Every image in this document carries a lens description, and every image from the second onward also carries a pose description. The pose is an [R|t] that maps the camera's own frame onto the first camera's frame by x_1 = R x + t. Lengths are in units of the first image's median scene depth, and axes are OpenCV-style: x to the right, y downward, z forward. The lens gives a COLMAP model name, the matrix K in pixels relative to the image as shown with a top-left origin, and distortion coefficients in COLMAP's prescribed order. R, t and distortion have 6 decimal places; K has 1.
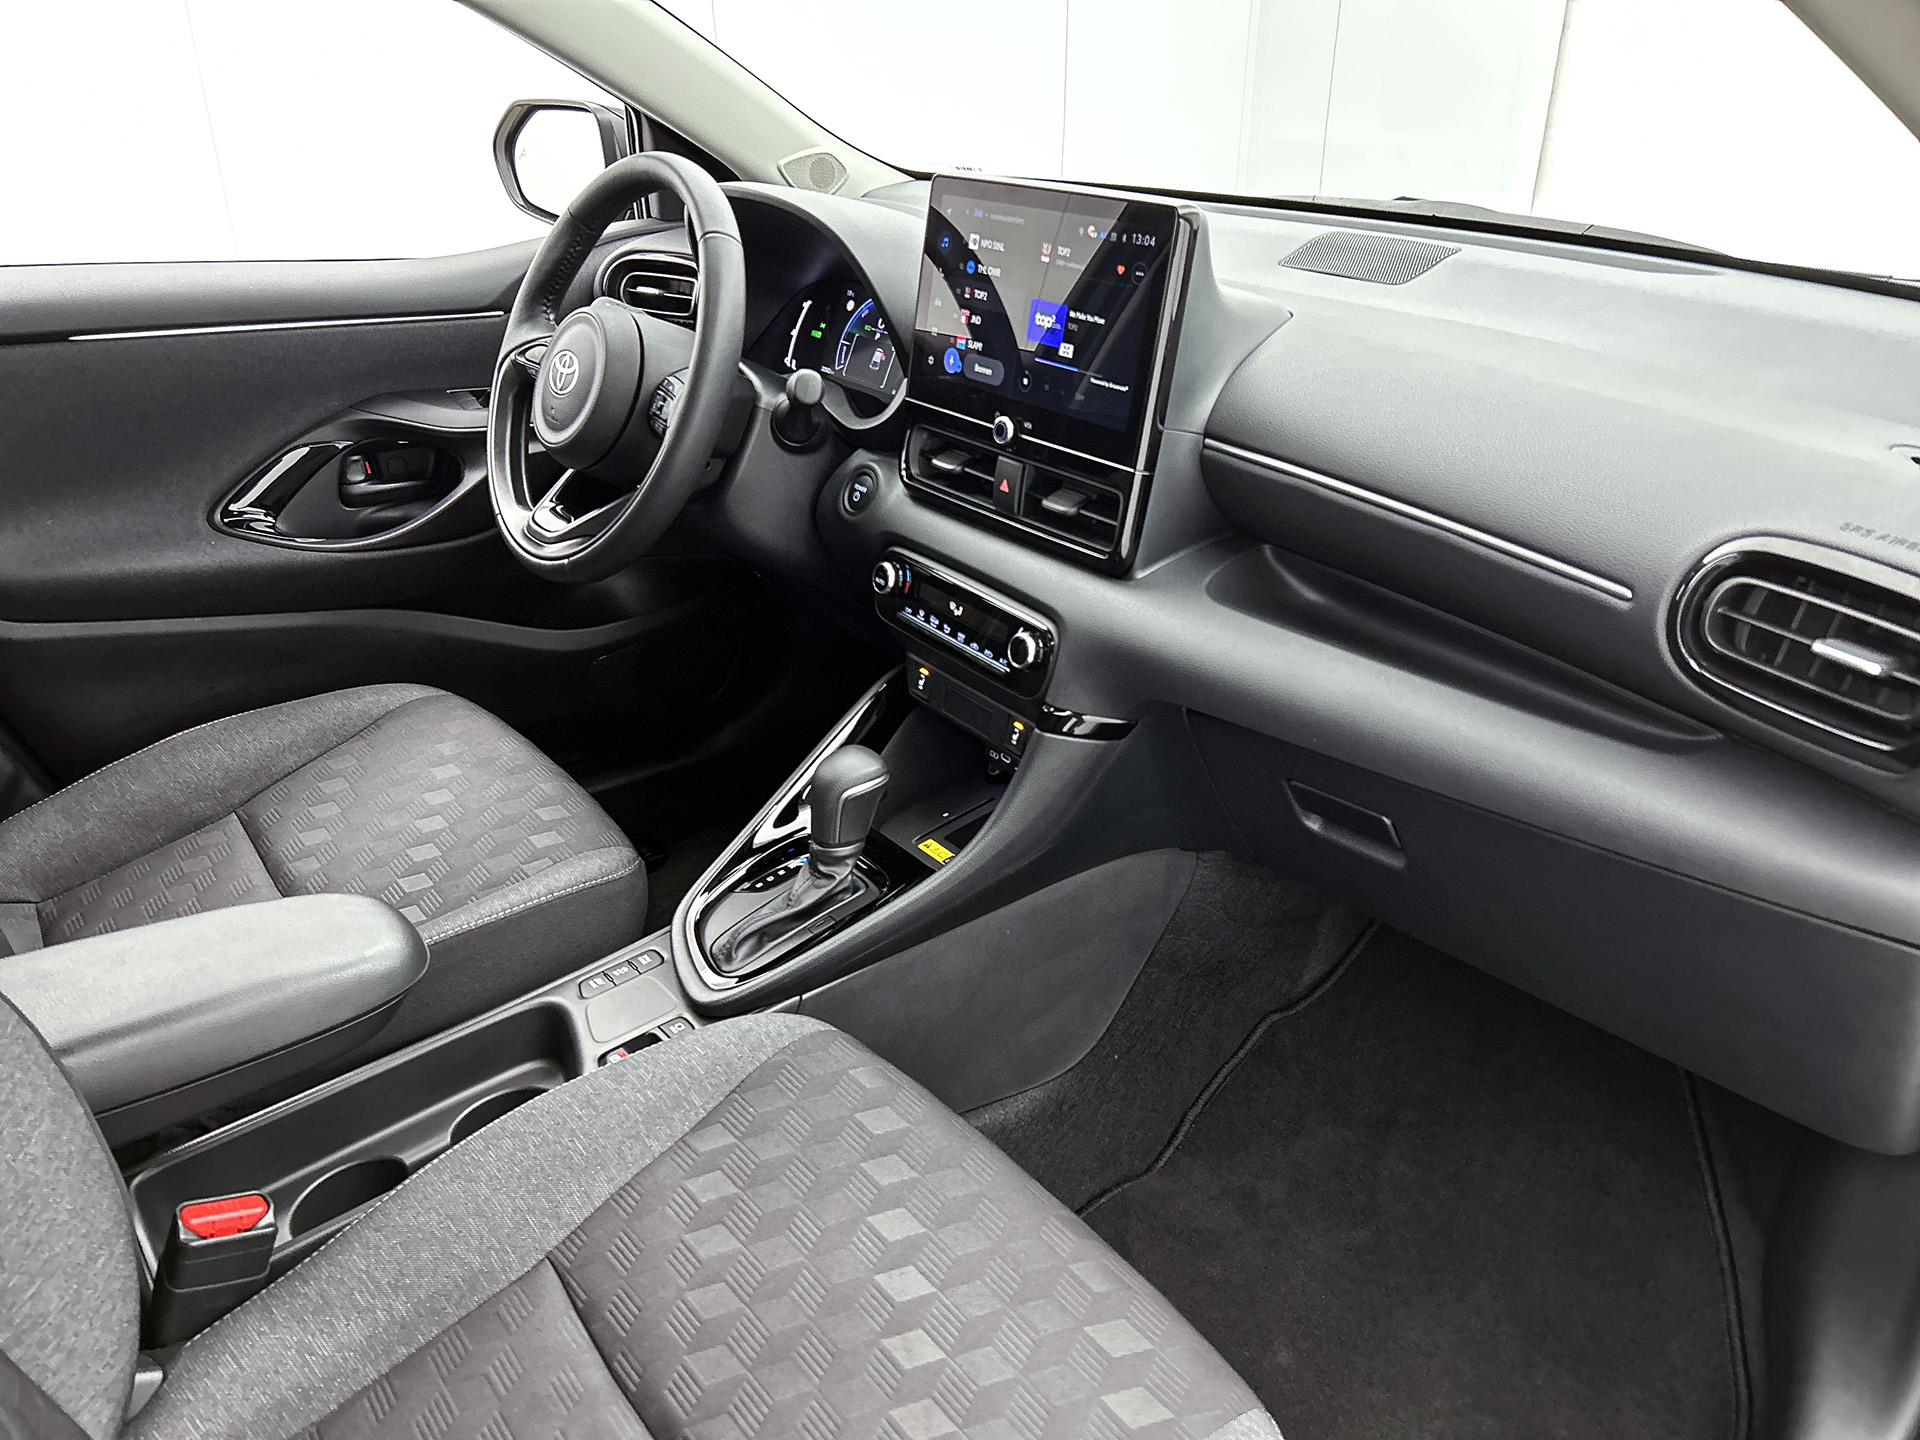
lens RADIAL K [[1468.6, 0, 947.9], [0, 1468.6, 718.3], [0, 0, 1]] dist [0.028407, -0.007991]
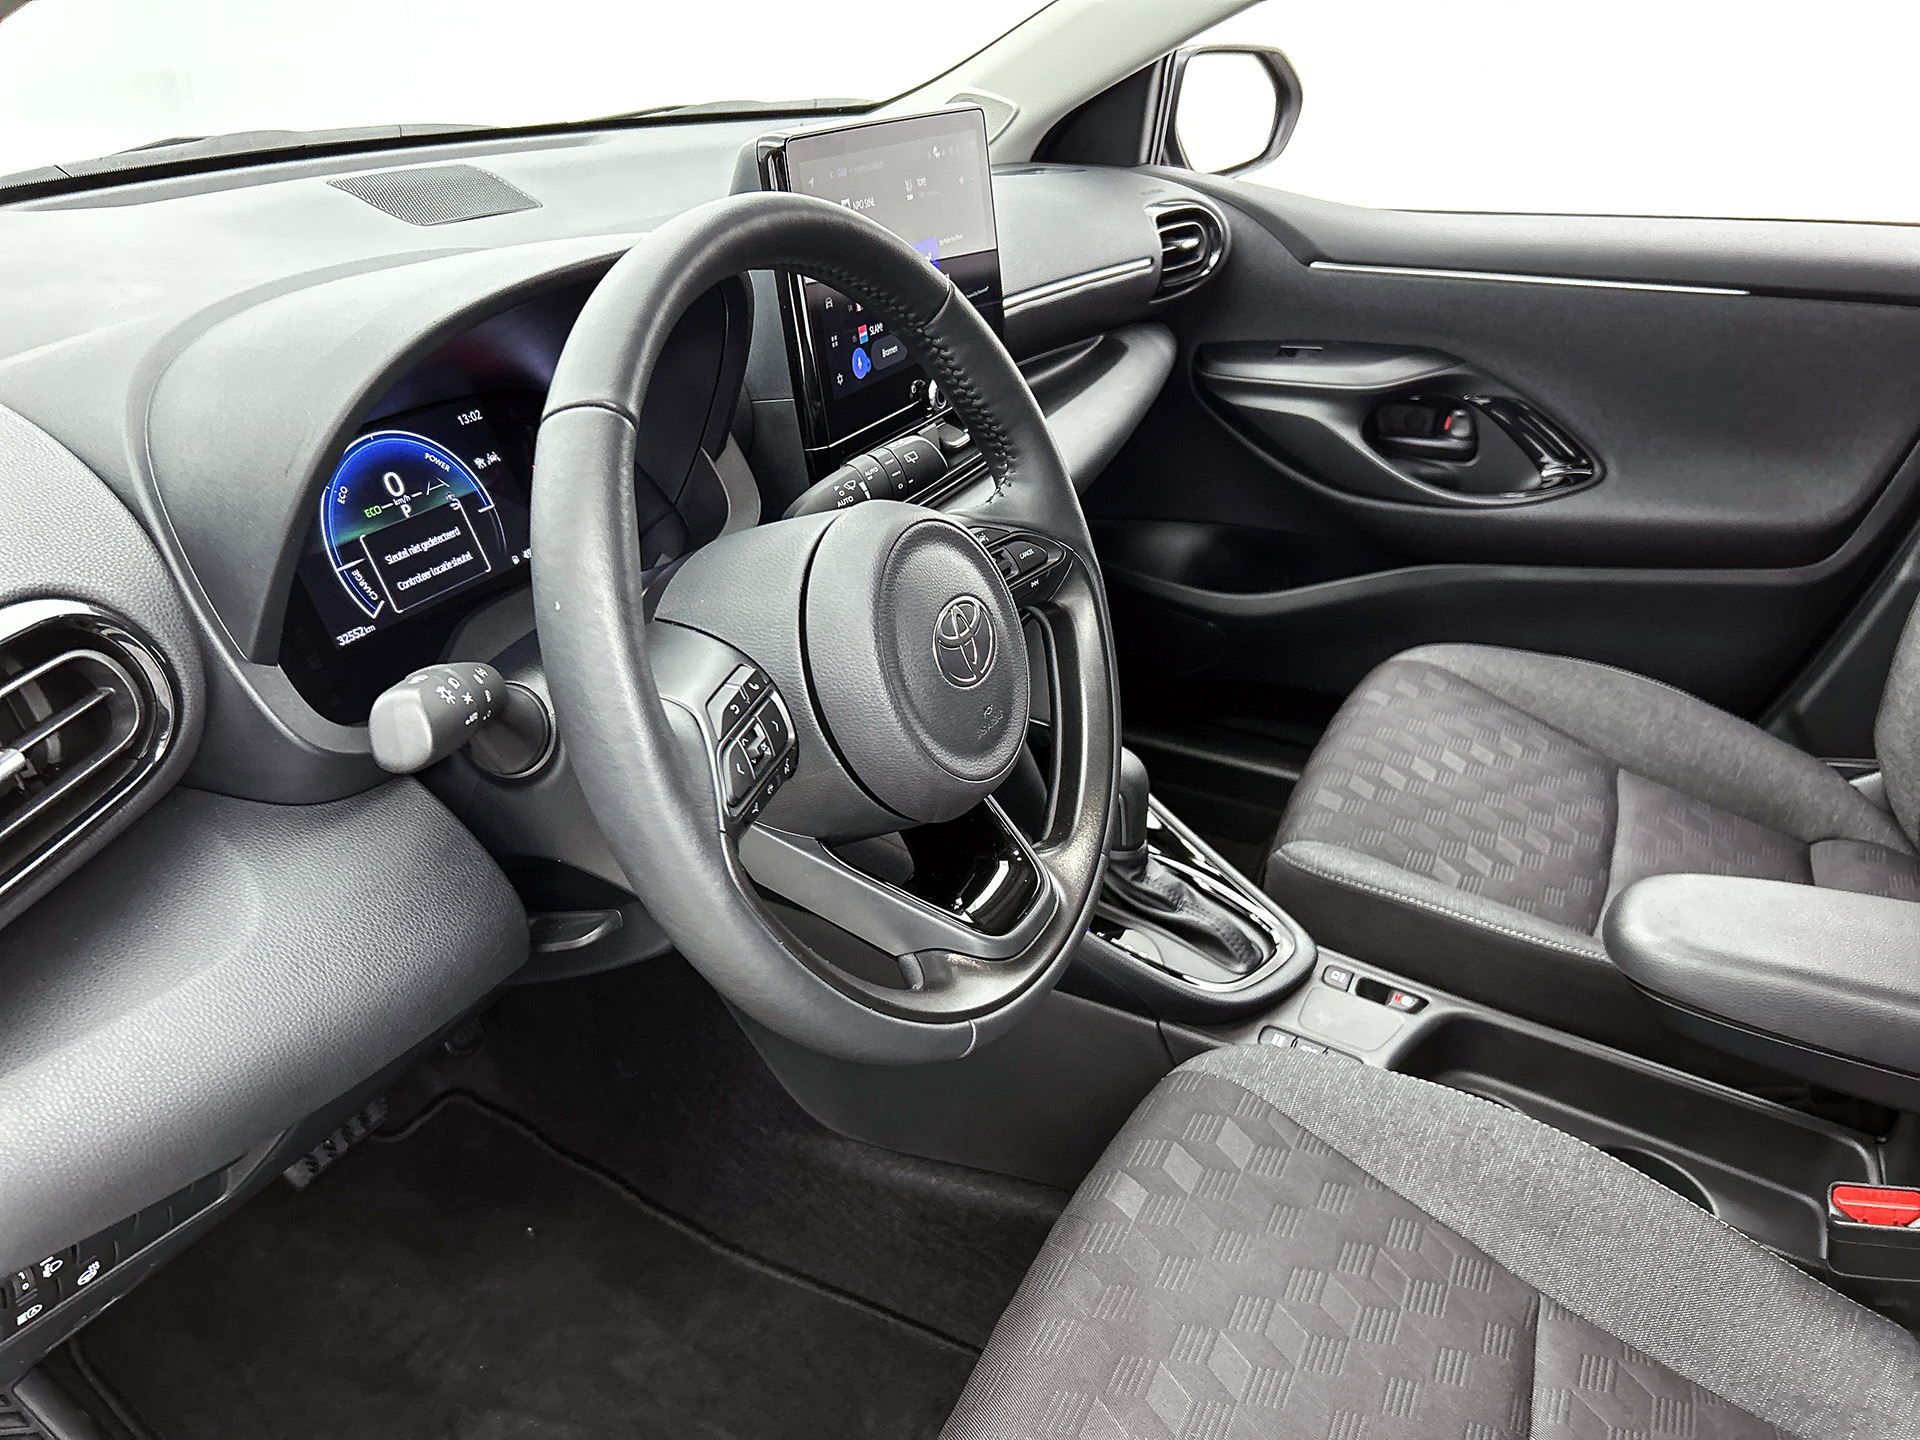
lens RADIAL K [[1468.6, 0, 947.9], [0, 1468.6, 718.3], [0, 0, 1]] dist [0.028407, -0.007991]
pose [[-0.436270, -0.431190, 0.789774, -0.804597], [0.361907, 0.719502, 0.592740, -0.617504], [-0.823827, 0.544420, -0.157847, 1.316546]]
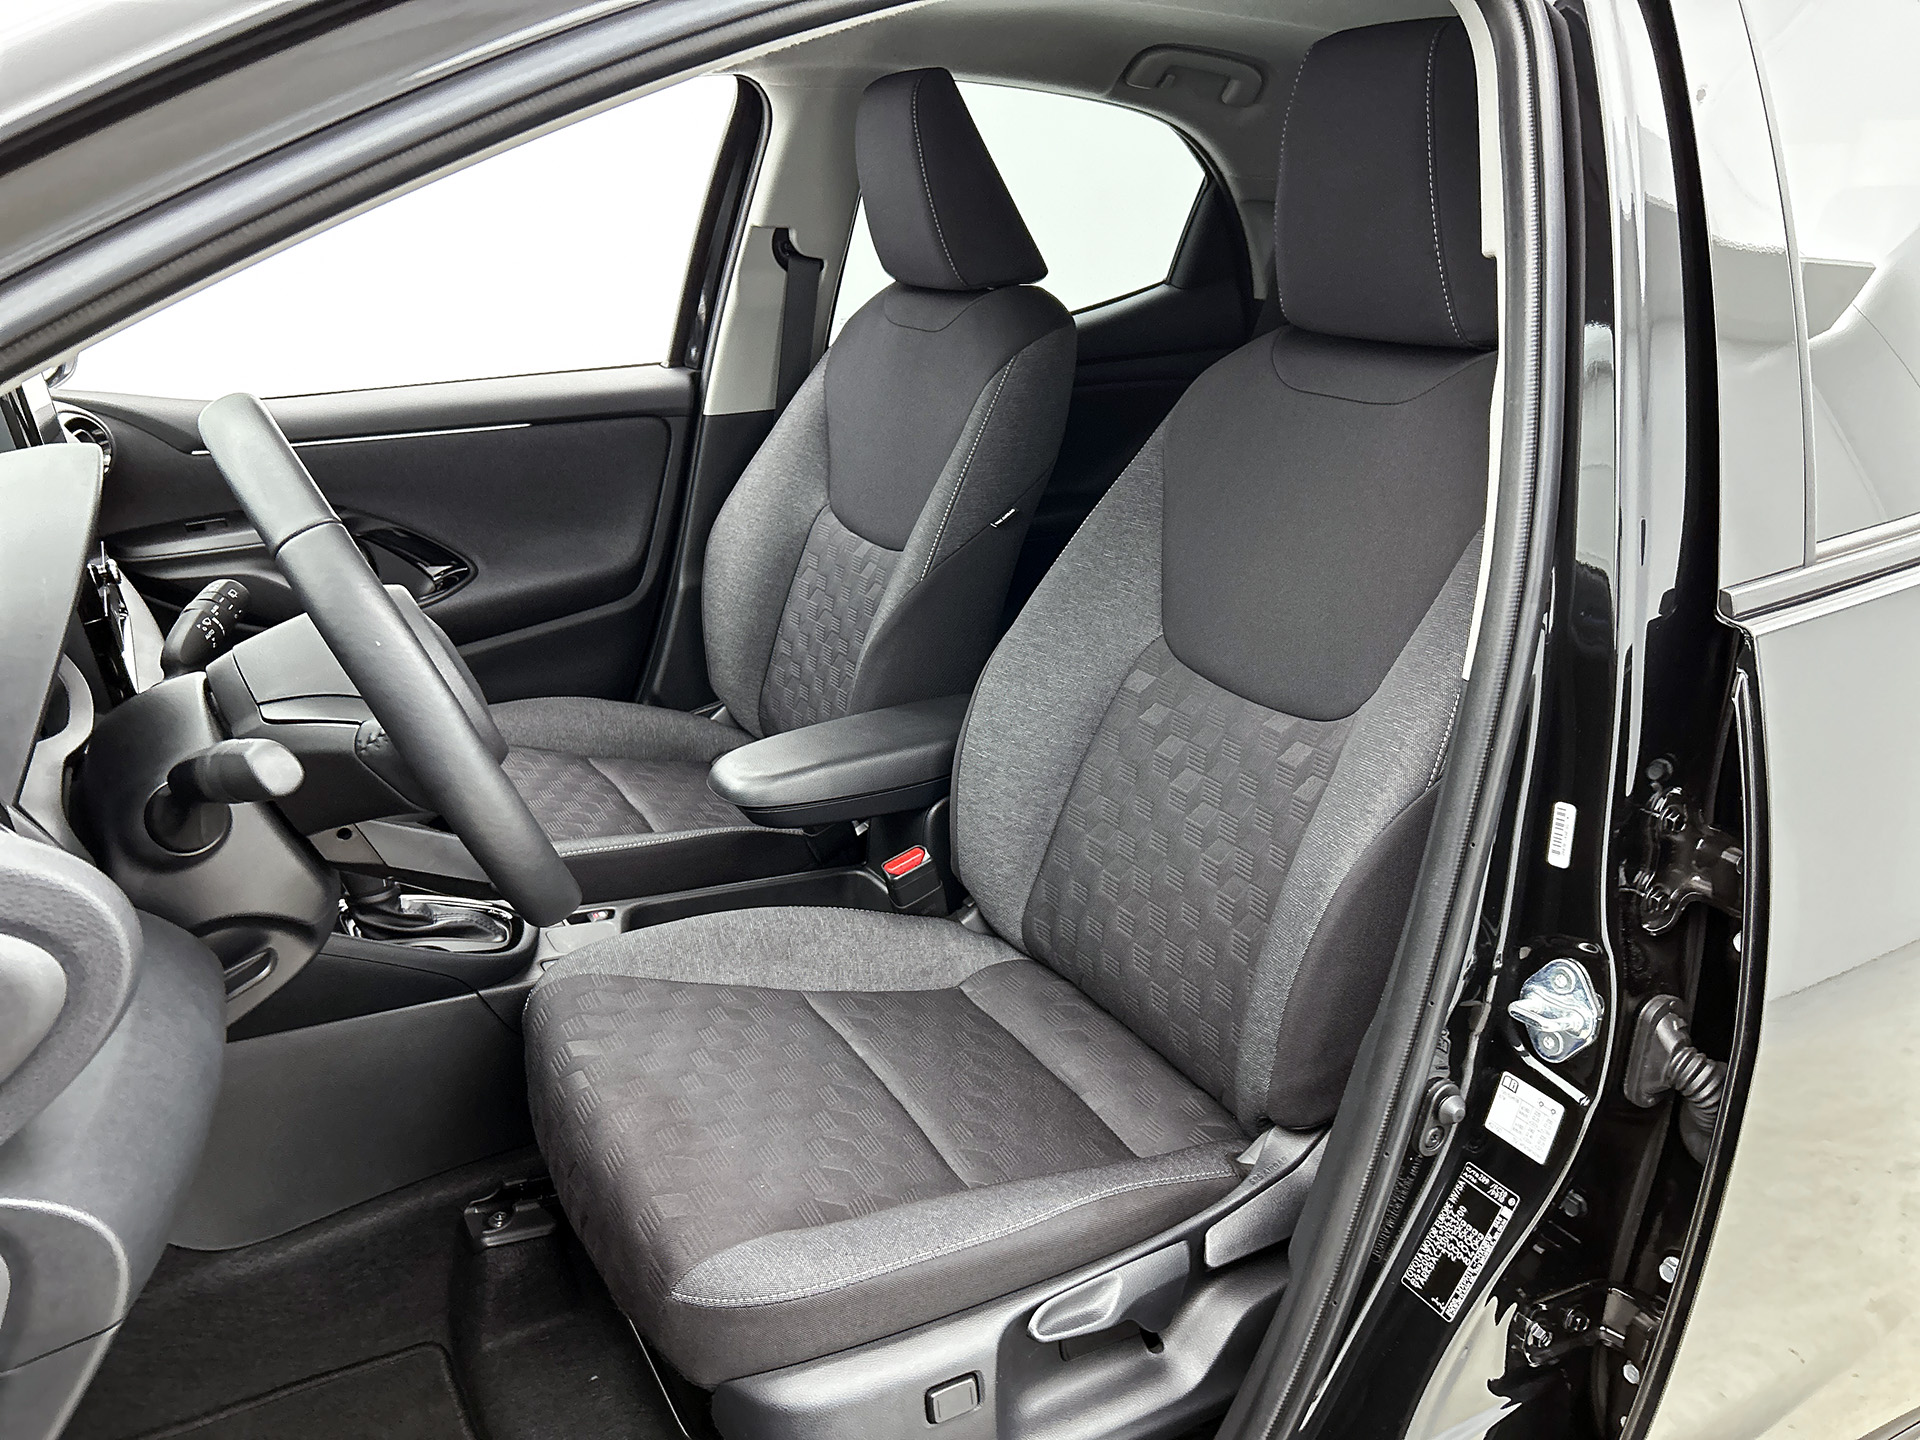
lens RADIAL K [[1468.6, 0, 947.9], [0, 1468.6, 718.3], [0, 0, 1]] dist [0.028407, -0.007991]
pose [[-0.985003, -0.078220, 0.153788, -0.760546], [0.052813, 0.711864, 0.700329, -0.864594], [-0.164256, 0.697948, -0.697057, 1.783809]]
